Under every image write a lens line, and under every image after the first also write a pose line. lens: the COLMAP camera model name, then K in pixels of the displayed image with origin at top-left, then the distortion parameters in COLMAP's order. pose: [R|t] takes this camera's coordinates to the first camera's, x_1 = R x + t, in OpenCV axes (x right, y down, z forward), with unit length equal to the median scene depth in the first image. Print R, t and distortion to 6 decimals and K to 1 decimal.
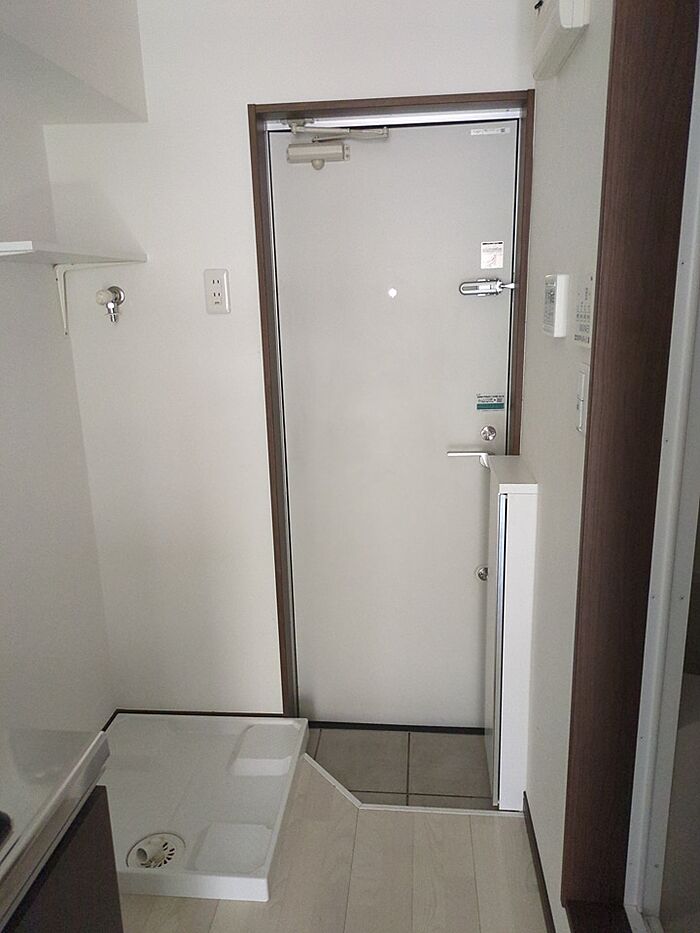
lens RADIAL K [[723.5, 0, 352.3], [0, 723.5, 482.7], [0, 0, 1]] dist [0.026435, -0.008927]
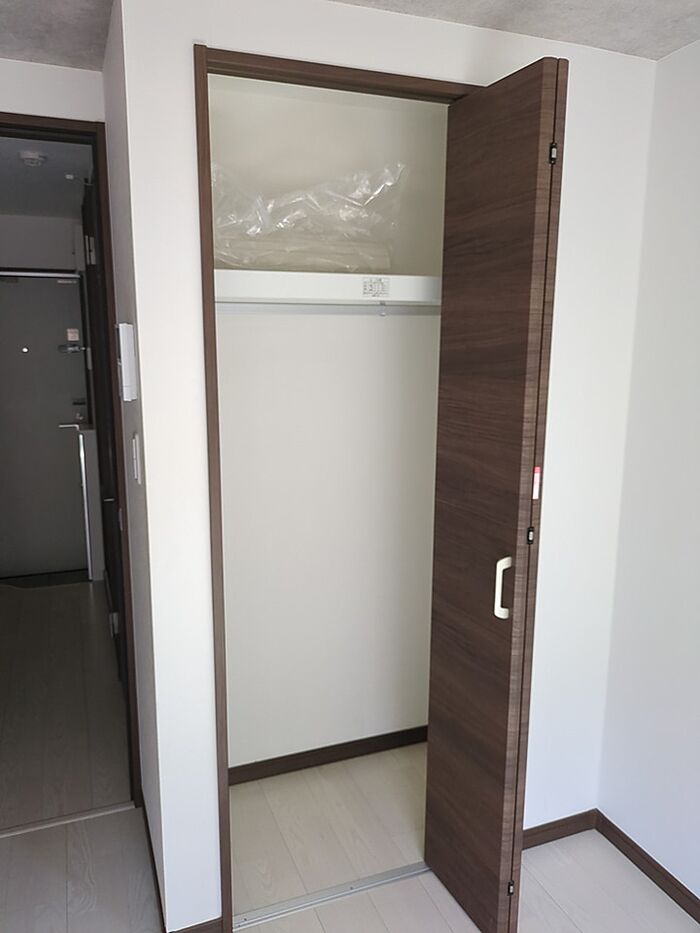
lens RADIAL K [[723.5, 0, 352.3], [0, 723.5, 482.7], [0, 0, 1]] dist [0.026435, -0.008927]
pose [[0.895181, -0.060845, 0.441531, -0.051347], [0.092344, 0.994462, -0.050180, 0.327503], [-0.436032, 0.085693, 0.895842, -1.326094]]
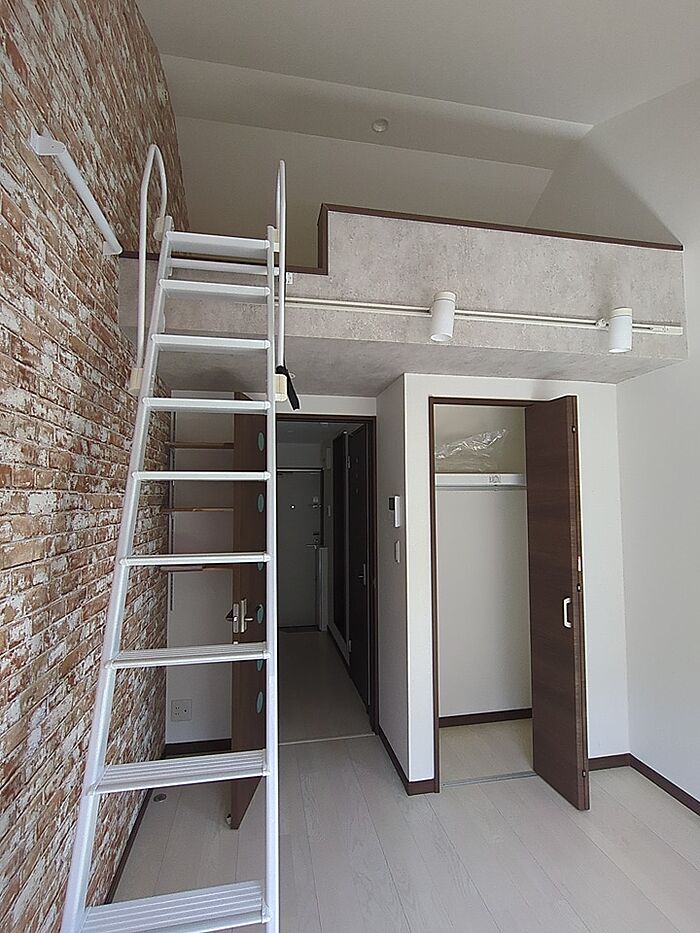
lens RADIAL K [[467.6, 0, 350.0], [0, 467.6, 466.5], [0, 0, 1]] dist [-0.000207, -0.000376]
pose [[0.962757, 0.042911, 0.266941, -0.367097], [0.048242, 0.944216, -0.325775, 0.422458], [-0.266029, 0.326520, 0.906980, -1.660352]]
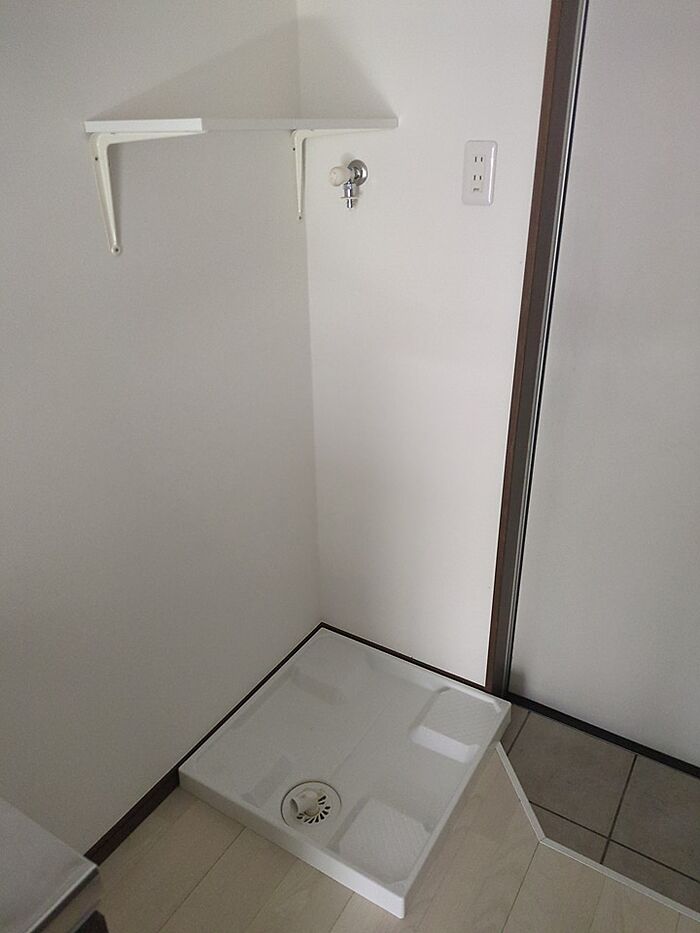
lens RADIAL K [[703.9, 0, 351.1], [0, 703.9, 480.7], [0, 0, 1]] dist [0.025970, -0.002637]
pose [[0.894906, 0.214831, -0.391141, 0.044530], [-0.124668, 0.961953, 0.243112, -0.121503], [0.428487, -0.168800, 0.887640, 0.254980]]
